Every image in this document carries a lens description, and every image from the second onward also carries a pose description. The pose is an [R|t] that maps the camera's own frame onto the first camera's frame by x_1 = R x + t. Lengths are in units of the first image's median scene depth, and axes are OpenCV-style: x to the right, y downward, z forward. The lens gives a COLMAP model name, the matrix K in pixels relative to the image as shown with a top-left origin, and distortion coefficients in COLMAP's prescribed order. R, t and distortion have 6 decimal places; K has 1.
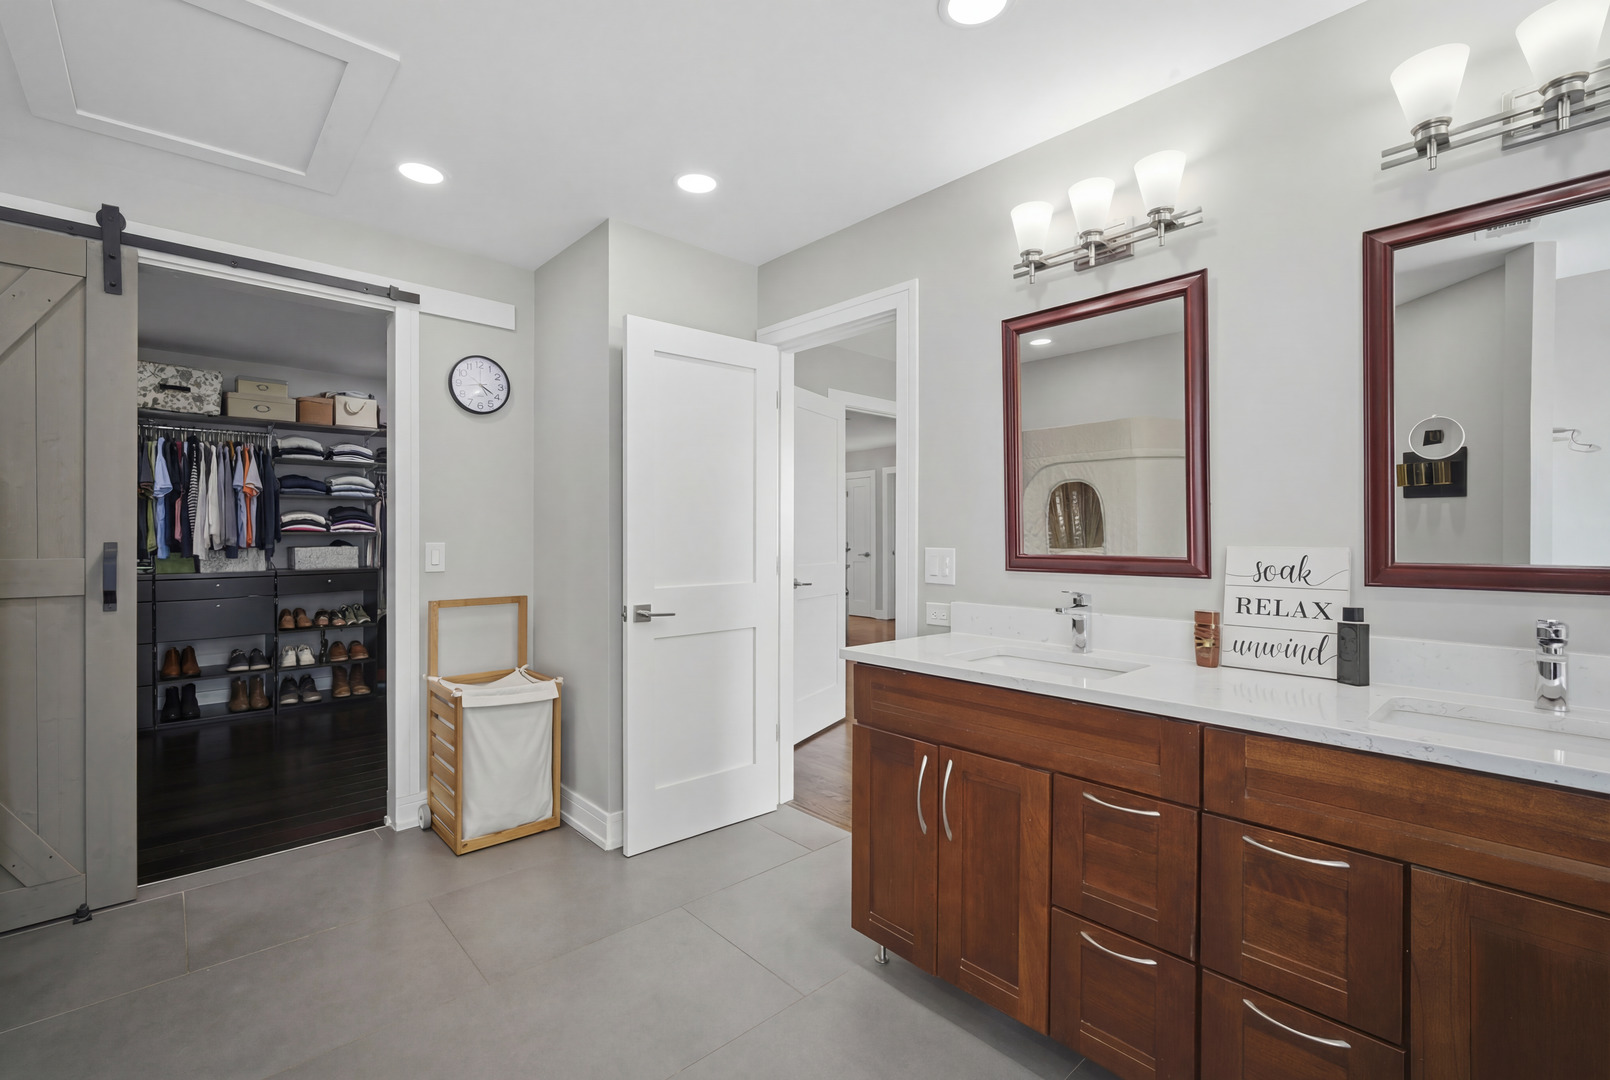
lens RADIAL K [[700.0, 0, 804.1], [0, 700.0, 536.2], [0, 0, 1]] dist [-0.004734, 0.001332]
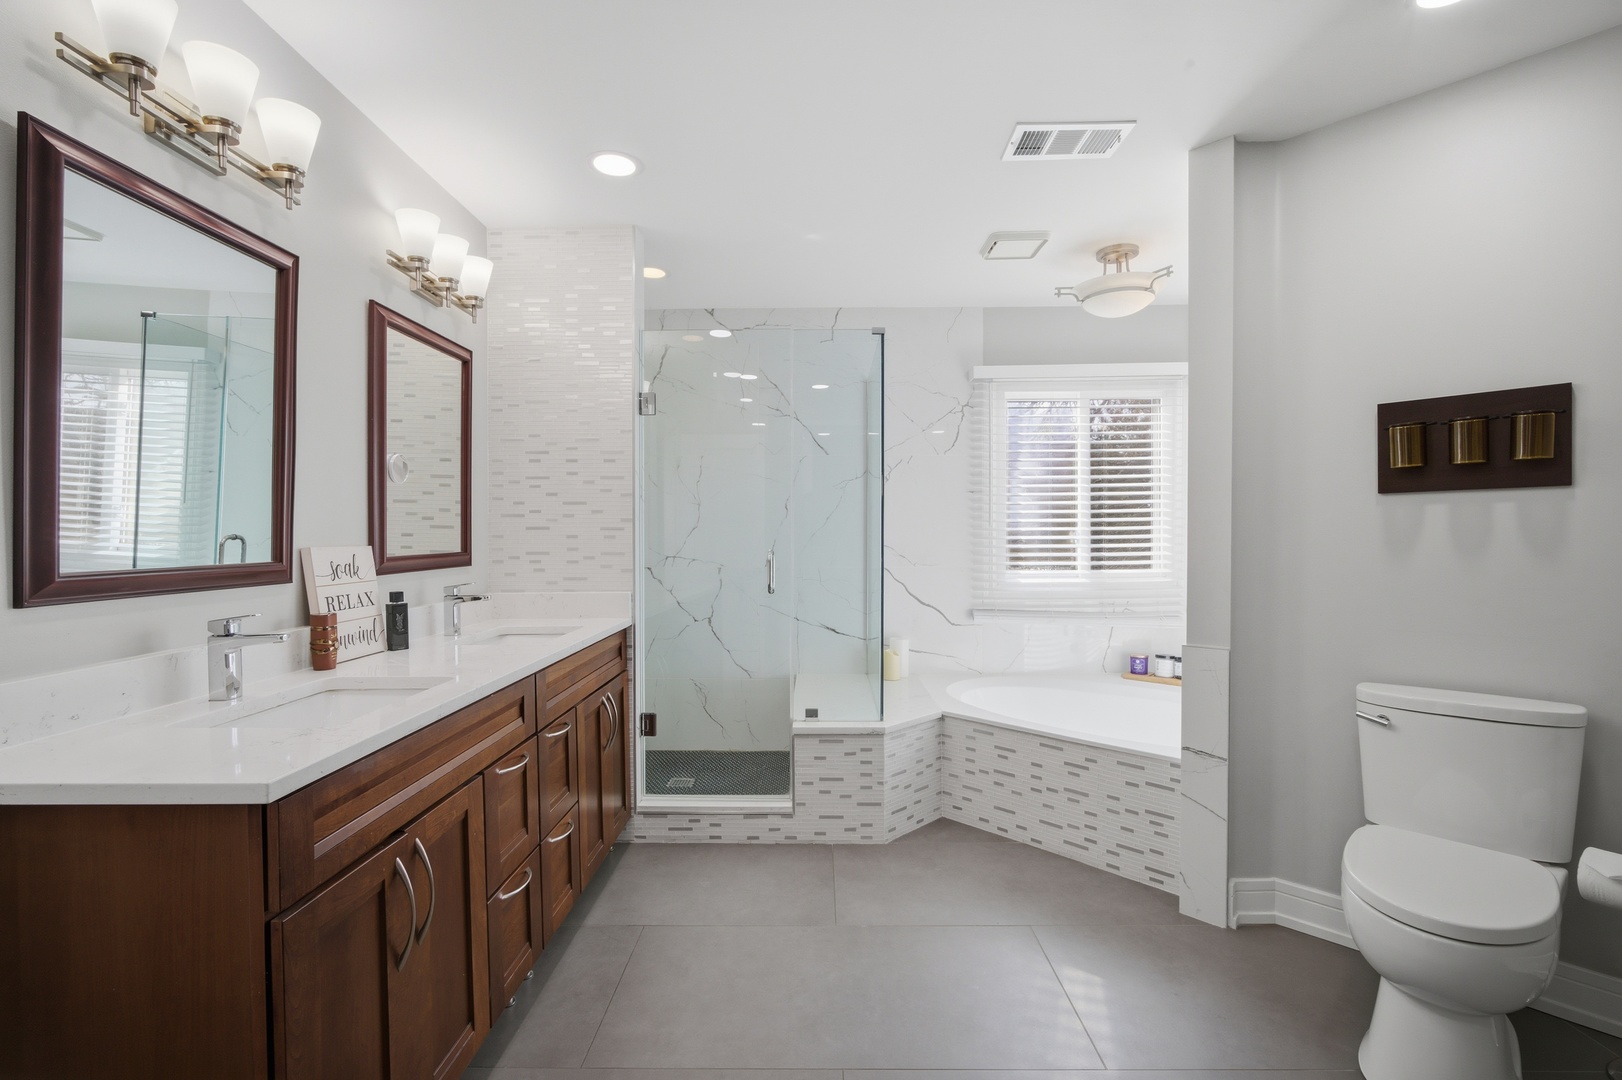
lens RADIAL K [[705.2, 0, 809.7], [0, 705.2, 537.9], [0, 0, 1]] dist [-0.004734, 0.001332]
pose [[-0.718671, -0.000438, 0.695350, -0.638863], [0.001781, 0.999995, 0.002470, -0.000916], [-0.695348, 0.003014, -0.718667, 1.303205]]
